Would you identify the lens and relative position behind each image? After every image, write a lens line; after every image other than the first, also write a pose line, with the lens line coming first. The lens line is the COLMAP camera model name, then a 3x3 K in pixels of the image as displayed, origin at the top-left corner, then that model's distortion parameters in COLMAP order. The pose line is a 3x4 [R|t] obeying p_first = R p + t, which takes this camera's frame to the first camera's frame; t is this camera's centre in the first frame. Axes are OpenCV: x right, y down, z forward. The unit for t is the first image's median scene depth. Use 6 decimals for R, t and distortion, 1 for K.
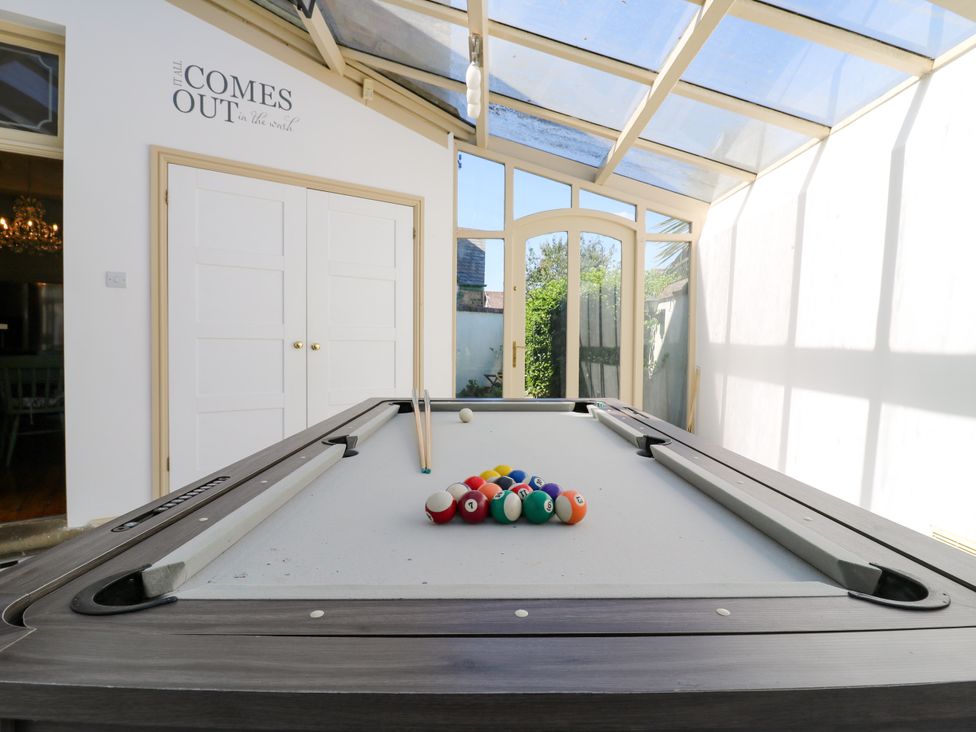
lens RADIAL K [[508.8, 0, 491.8], [0, 508.8, 362.6], [0, 0, 1]] dist [-0.006518, -0.010321]
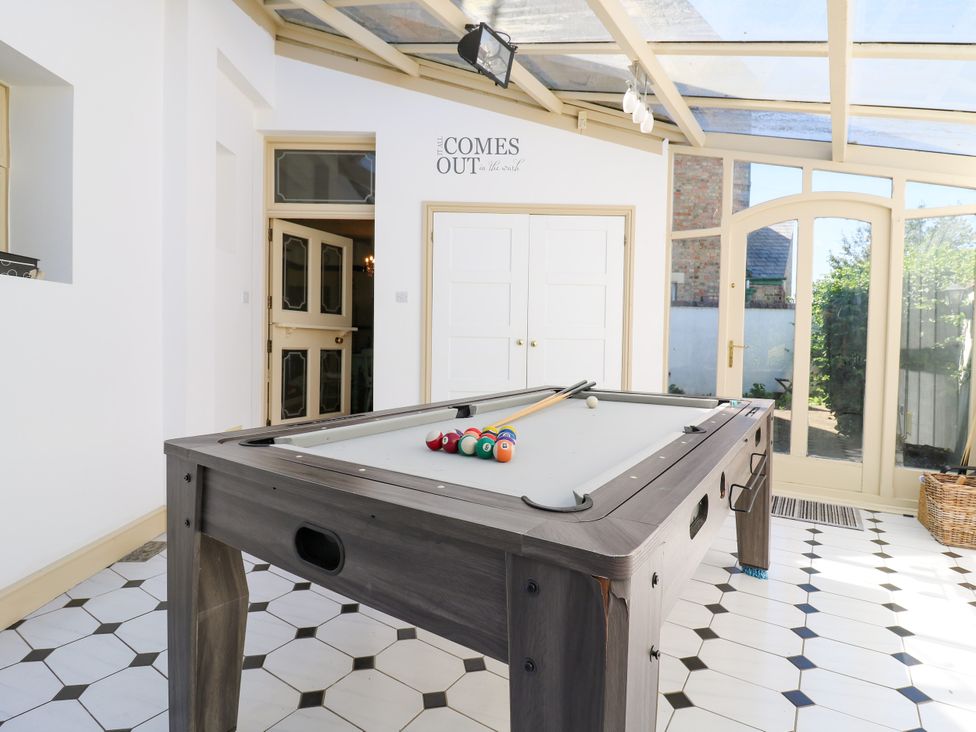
lens RADIAL K [[508.8, 0, 489.3], [0, 508.8, 364.5], [0, 0, 1]] dist [-0.006518, -0.010321]
pose [[0.821836, 0.031221, -0.568868, 0.276678], [-0.028824, 0.999497, 0.013213, 0.005327], [0.568994, 0.005538, 0.822323, -0.066087]]
